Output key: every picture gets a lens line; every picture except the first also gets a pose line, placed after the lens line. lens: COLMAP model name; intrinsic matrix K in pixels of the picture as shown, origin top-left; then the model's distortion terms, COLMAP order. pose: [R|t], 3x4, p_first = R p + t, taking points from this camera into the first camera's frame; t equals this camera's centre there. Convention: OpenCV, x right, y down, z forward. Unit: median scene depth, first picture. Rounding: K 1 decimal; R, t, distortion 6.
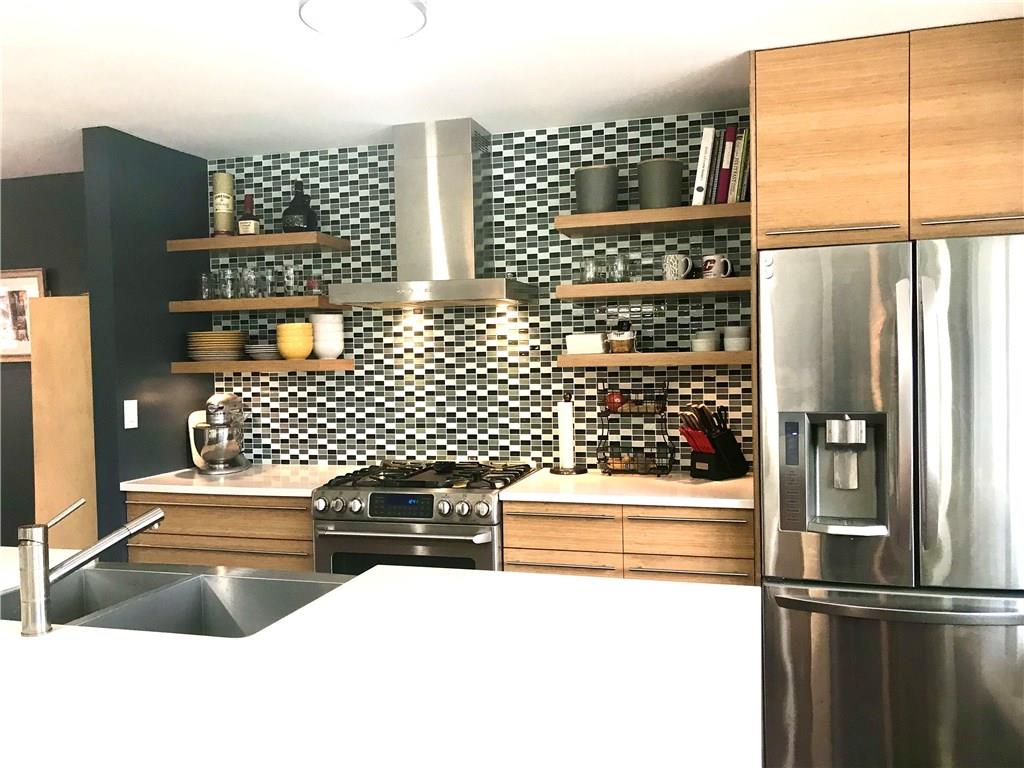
lens RADIAL K [[826.5, 0, 512.0], [0, 826.5, 384.0], [0, 0, 1]] dist [0.128097, -0.227742]
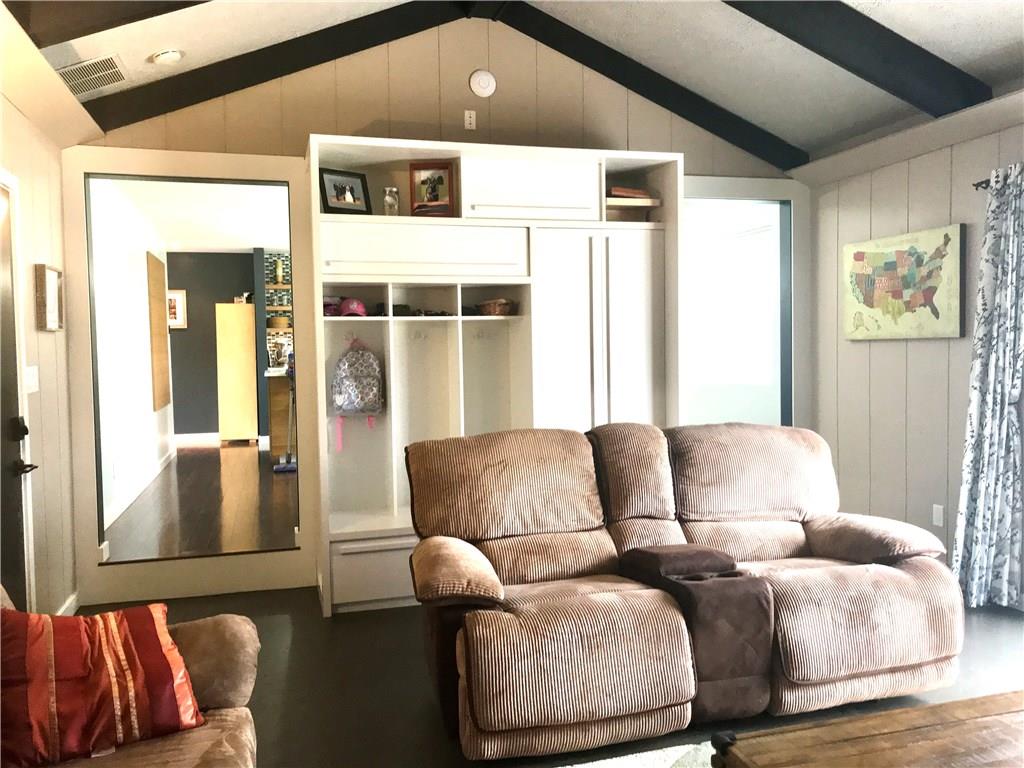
lens RADIAL K [[826.5, 0, 512.0], [0, 826.5, 384.0], [0, 0, 1]] dist [0.128097, -0.227742]
pose [[0.844987, -0.017911, 0.534486, -1.241668], [0.014283, 0.999838, 0.010926, 0.146306], [-0.534596, -0.001598, 0.845107, -1.851921]]
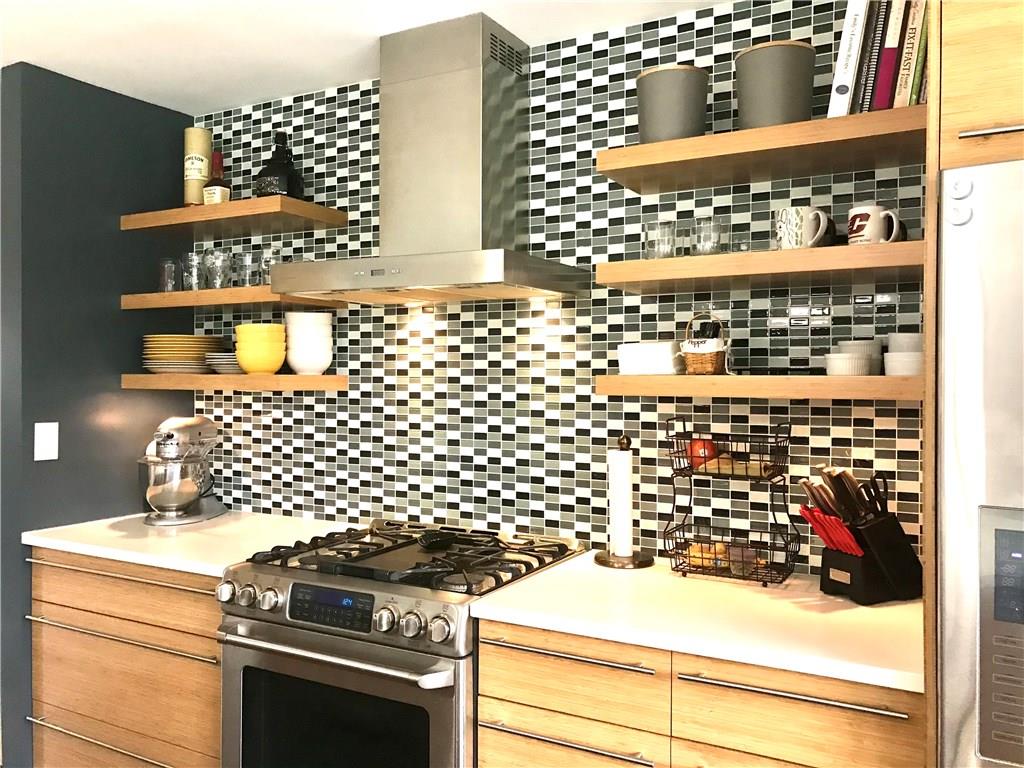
lens RADIAL K [[826.5, 0, 512.0], [0, 826.5, 384.0], [0, 0, 1]] dist [0.128097, -0.227742]
pose [[0.972713, 0.025262, -0.230631, 0.122594], [-0.030604, 0.999339, -0.019613, -0.013178], [0.229983, 0.026136, 0.972844, 0.342784]]
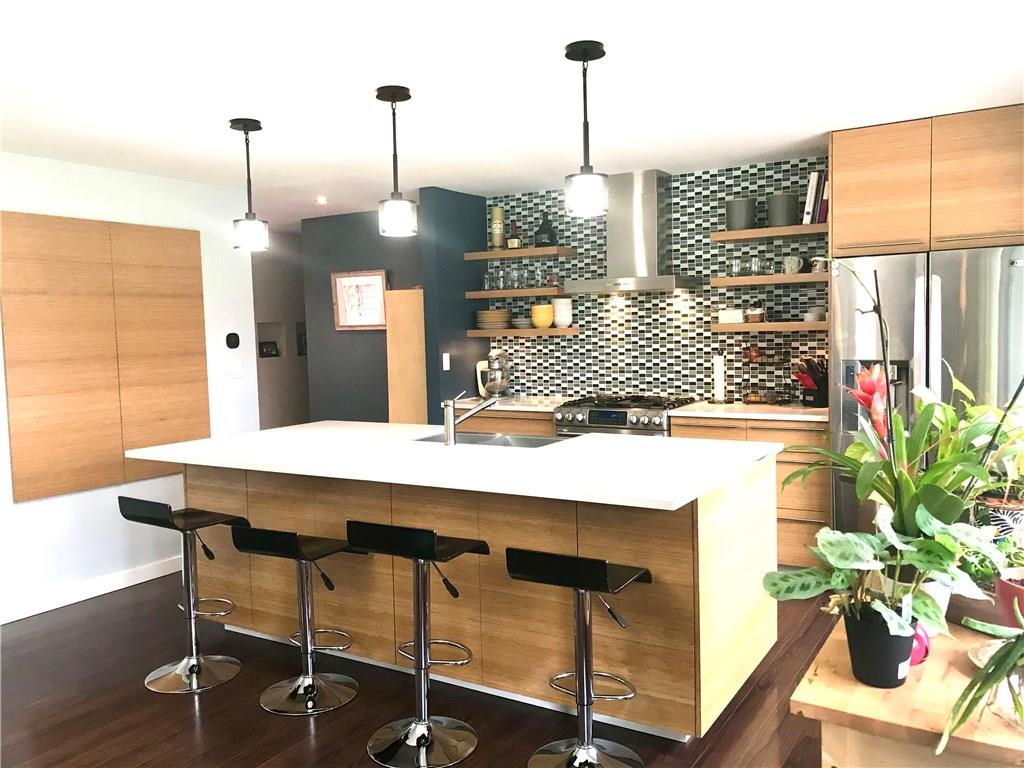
lens RADIAL K [[826.5, 0, 512.0], [0, 826.5, 384.0], [0, 0, 1]] dist [0.128097, -0.227742]
pose [[0.964815, 0.013674, -0.262573, 0.094652], [-0.002215, 0.999034, 0.043886, 0.007457], [0.262920, -0.041760, 0.963914, -0.516411]]
